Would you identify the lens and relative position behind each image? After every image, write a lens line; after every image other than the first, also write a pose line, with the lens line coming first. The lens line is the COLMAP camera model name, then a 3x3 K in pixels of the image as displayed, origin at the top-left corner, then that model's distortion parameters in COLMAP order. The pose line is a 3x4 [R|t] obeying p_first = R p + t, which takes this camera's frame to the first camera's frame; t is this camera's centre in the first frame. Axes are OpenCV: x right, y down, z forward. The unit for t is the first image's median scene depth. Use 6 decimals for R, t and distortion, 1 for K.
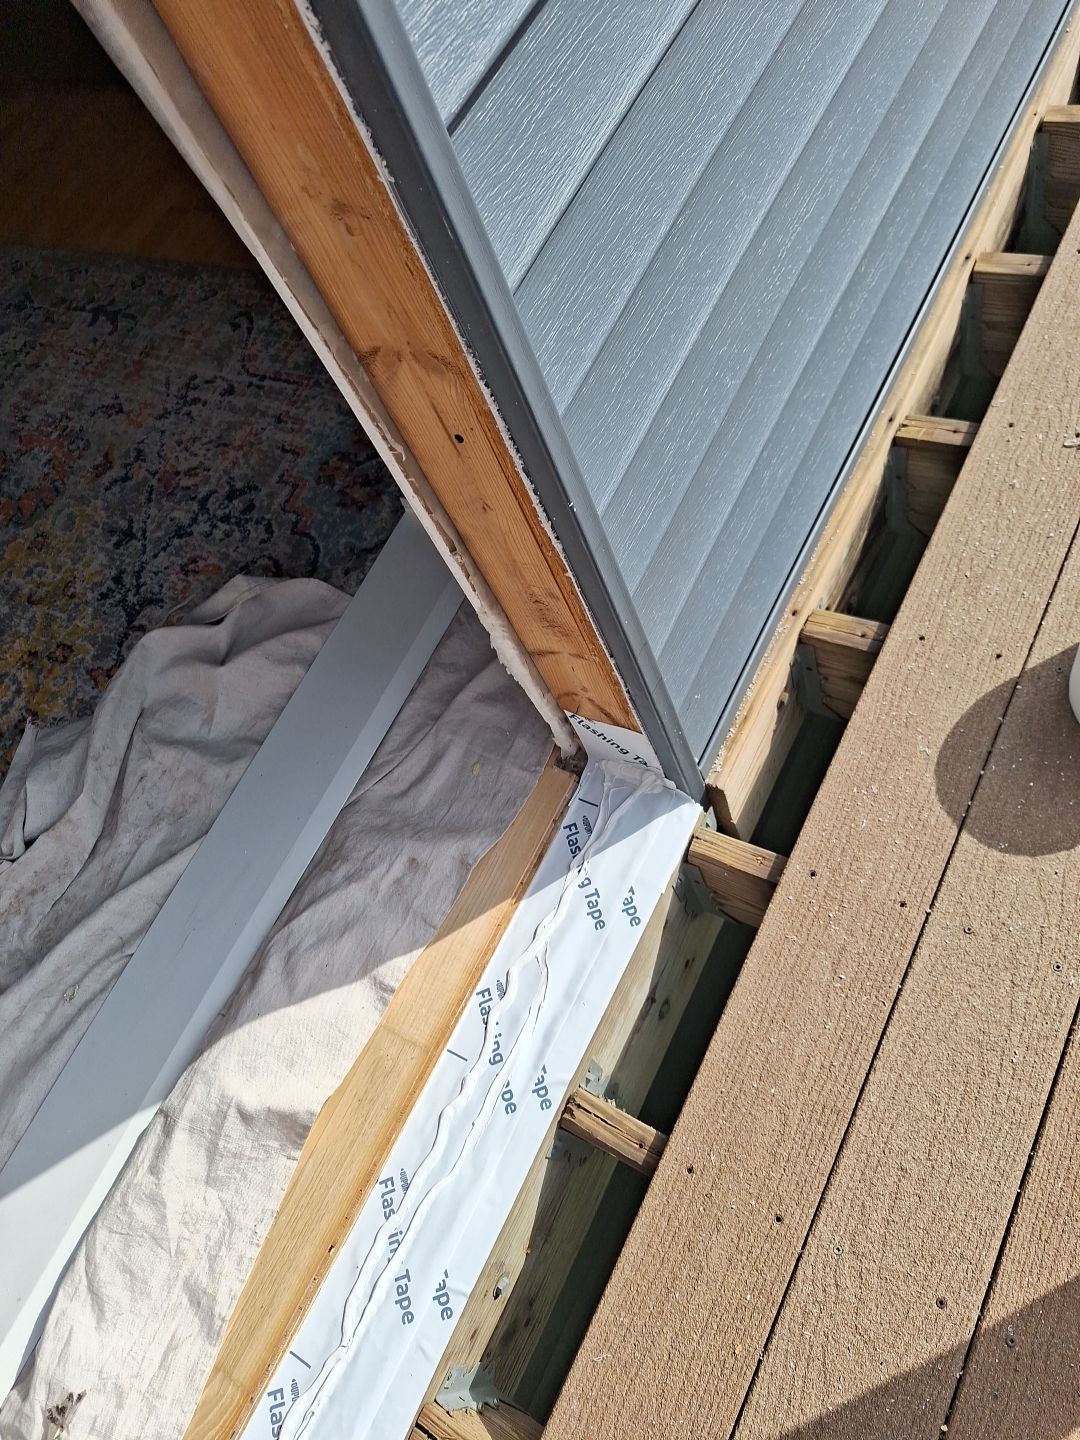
lens RADIAL K [[1027.8, 0, 545.7], [0, 1027.8, 704.6], [0, 0, 1]] dist [0.089055, -0.153597]
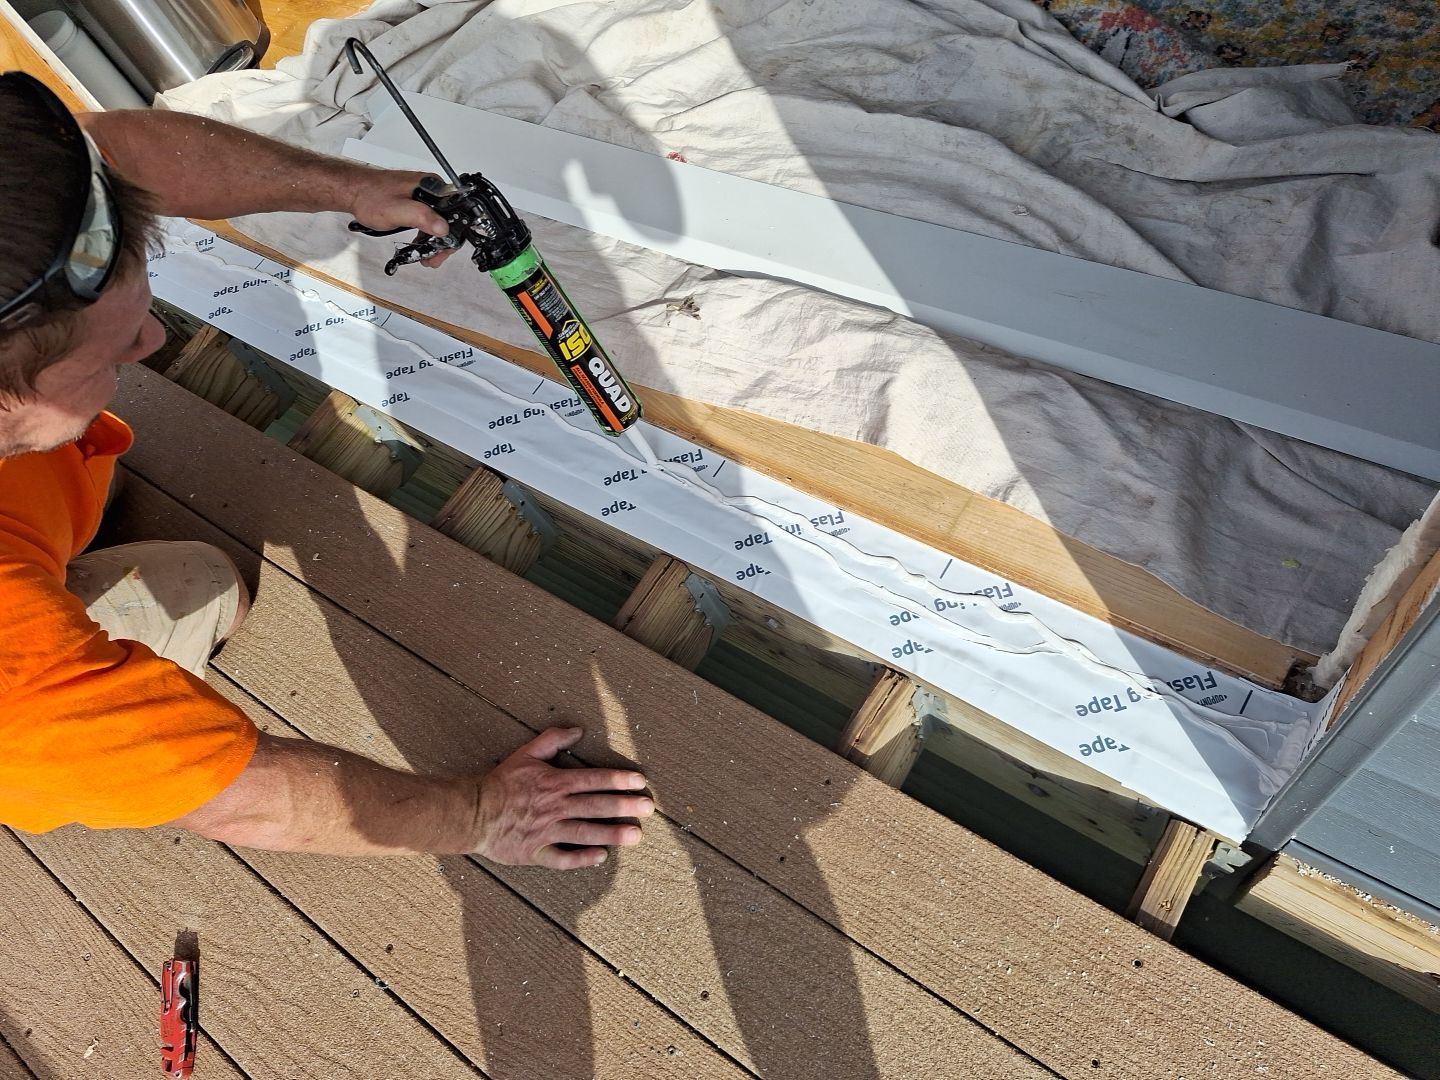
lens RADIAL K [[1027.8, 0, 677.6], [0, 1027.8, 501.9], [0, 0, 1]] dist [0.089055, -0.153597]
pose [[-0.015389, 0.975766, -0.218274, 0.078397], [-0.677218, 0.150433, 0.720240, -0.231905], [0.735621, 0.158903, 0.658492, 0.106918]]
